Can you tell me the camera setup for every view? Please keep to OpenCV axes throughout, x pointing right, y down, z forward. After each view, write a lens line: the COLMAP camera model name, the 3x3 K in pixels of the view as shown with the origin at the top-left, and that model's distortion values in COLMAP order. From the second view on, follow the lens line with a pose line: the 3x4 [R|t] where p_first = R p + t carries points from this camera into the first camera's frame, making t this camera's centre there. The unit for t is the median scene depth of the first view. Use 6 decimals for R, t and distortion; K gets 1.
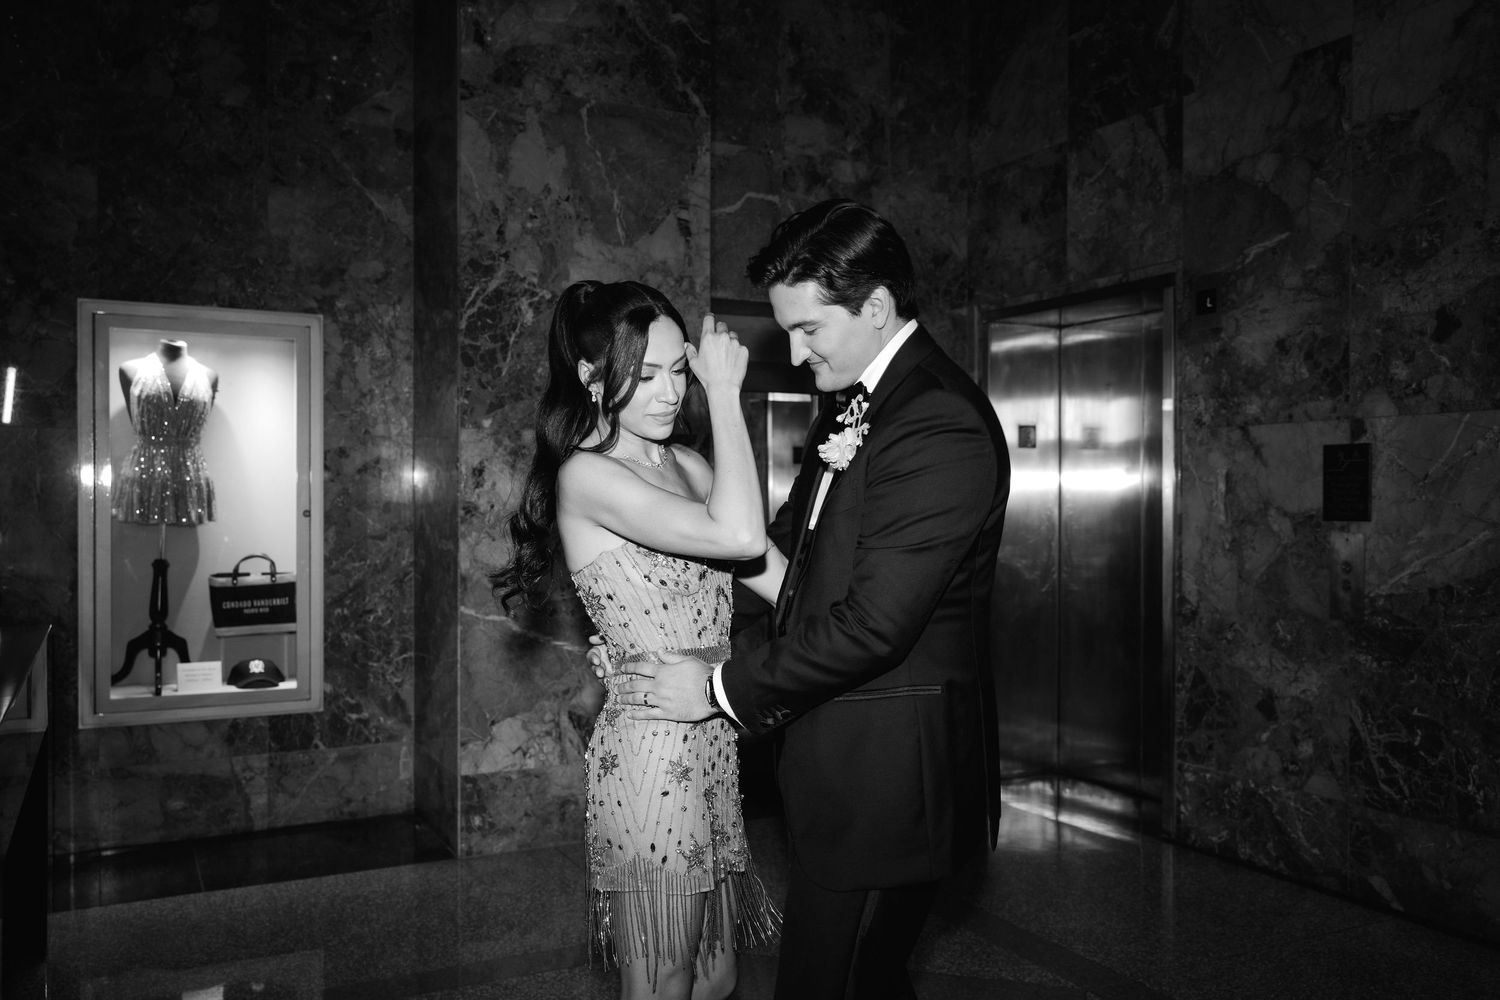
lens RADIAL K [[1134.0, 0, 745.0], [0, 1134.0, 522.0], [0, 0, 1]] dist [-0.002143, 0.001374]
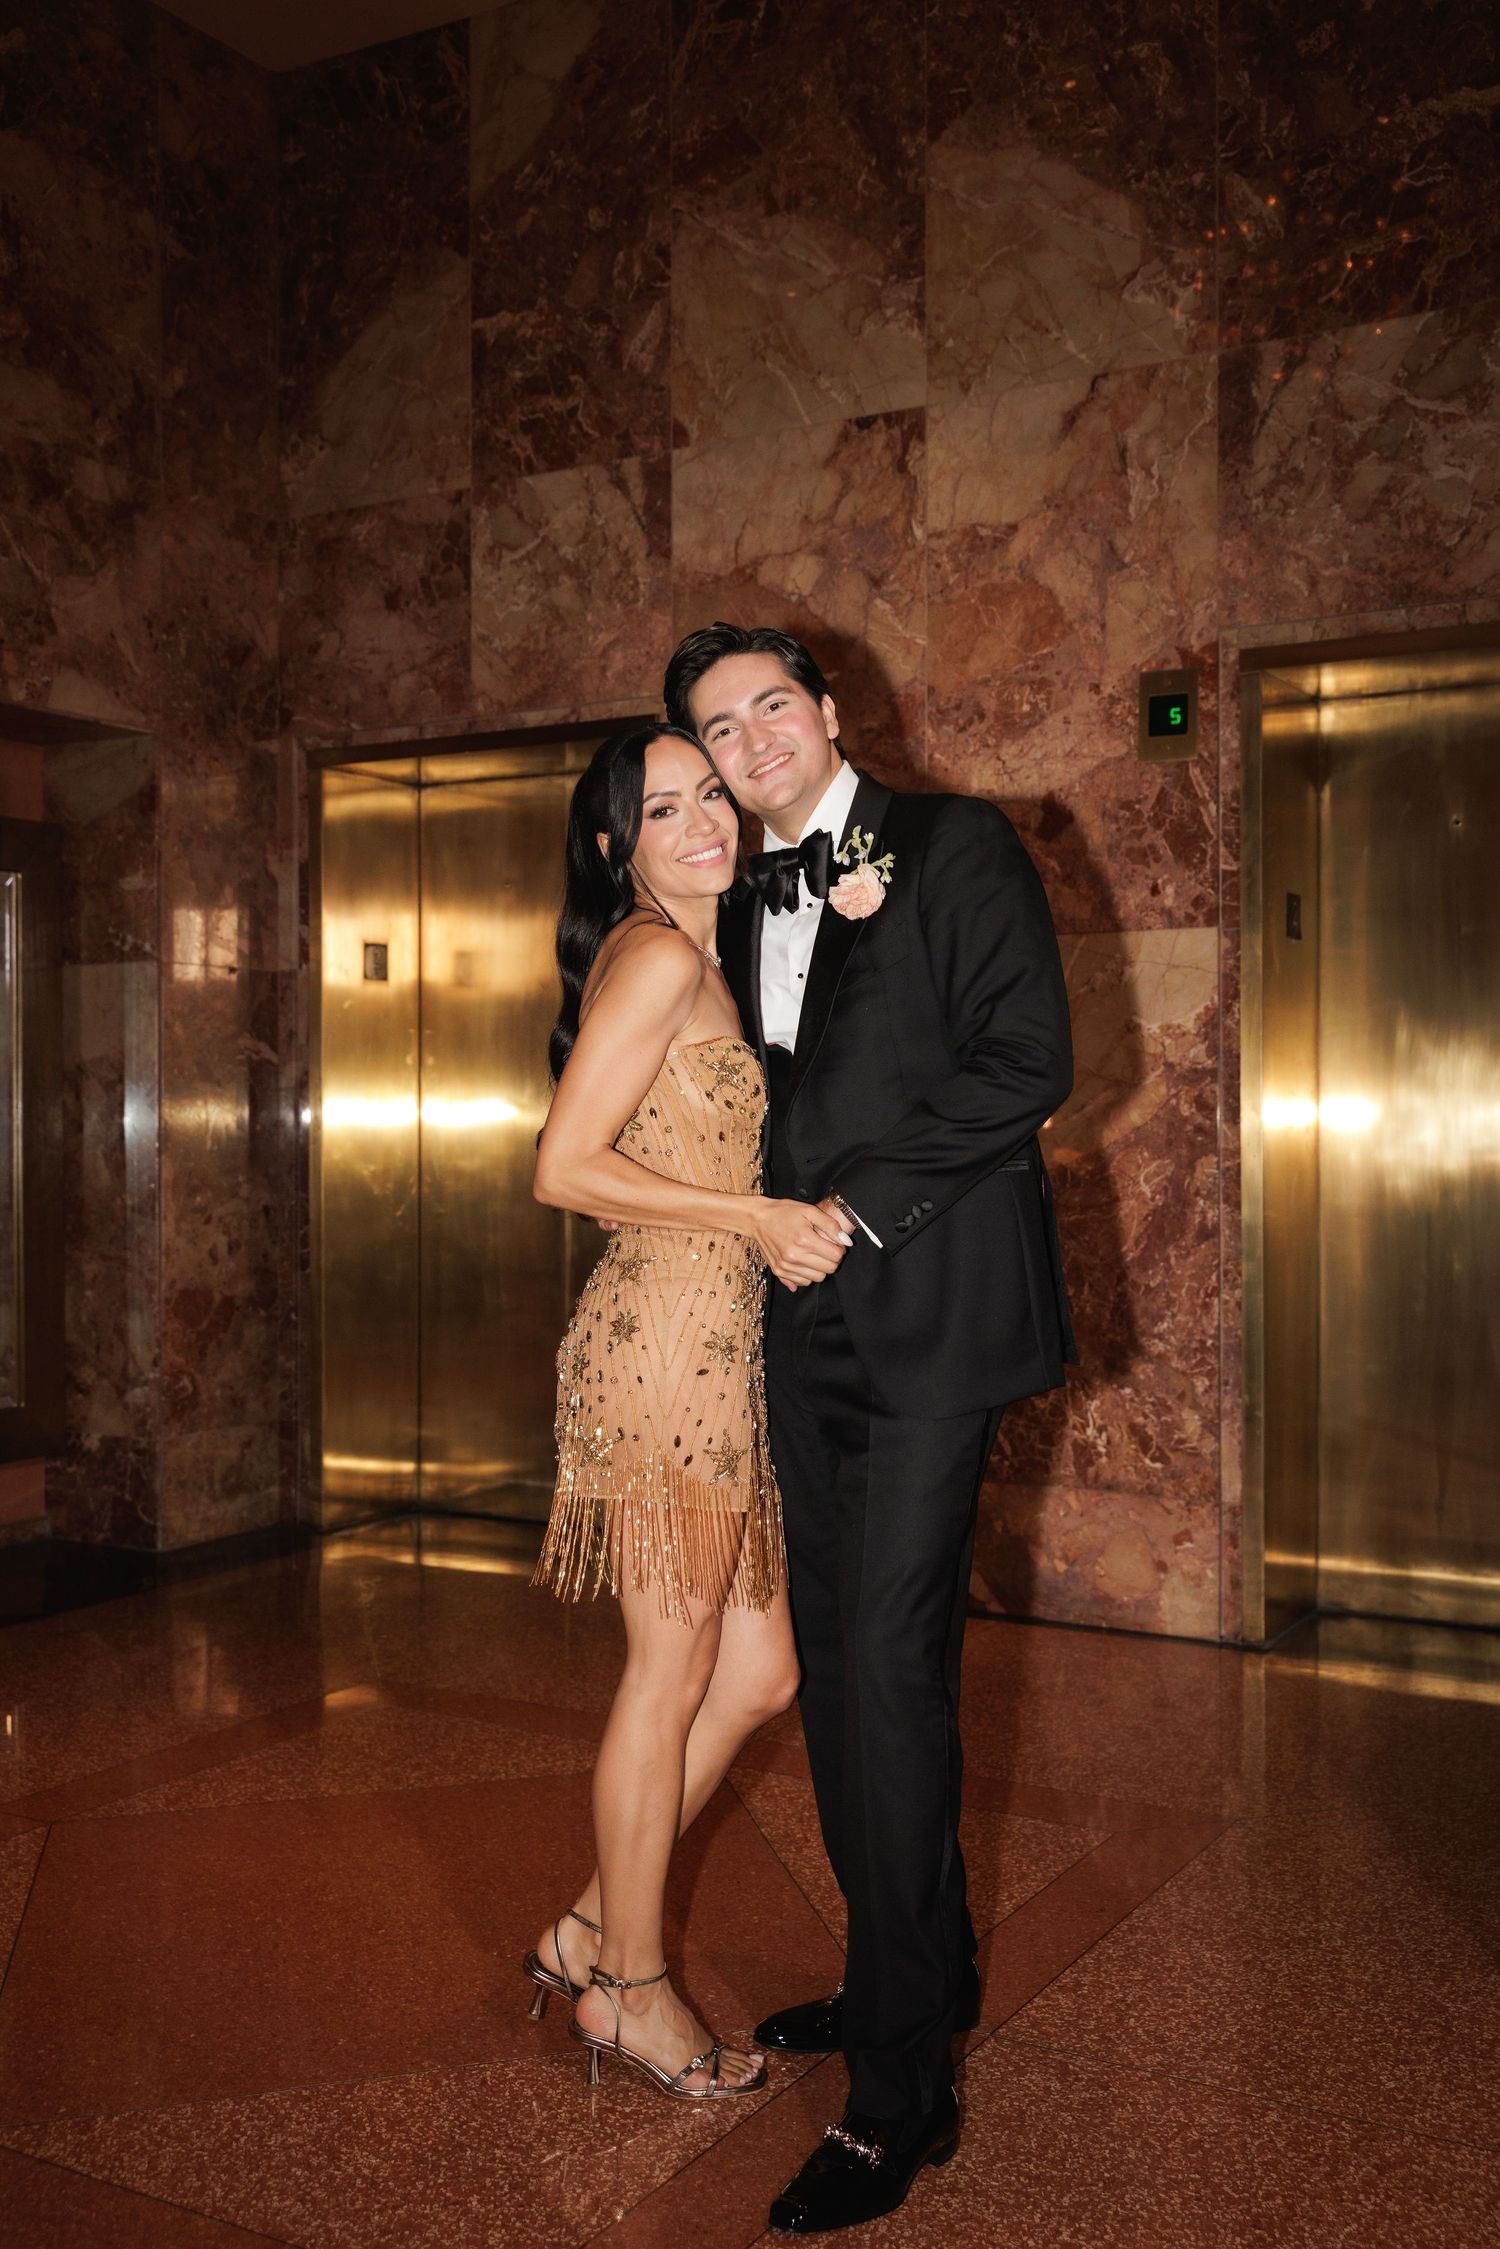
lens RADIAL K [[1972.6, 0, 750.0], [0, 1972.6, 1124.5], [0, 0, 1]] dist [-0.007675, 0.018767]
pose [[0.862408, -0.007445, 0.506159, -0.148199], [0.009520, 0.999954, -0.001512, 0.019853], [-0.506125, 0.006122, 0.862439, -0.014426]]
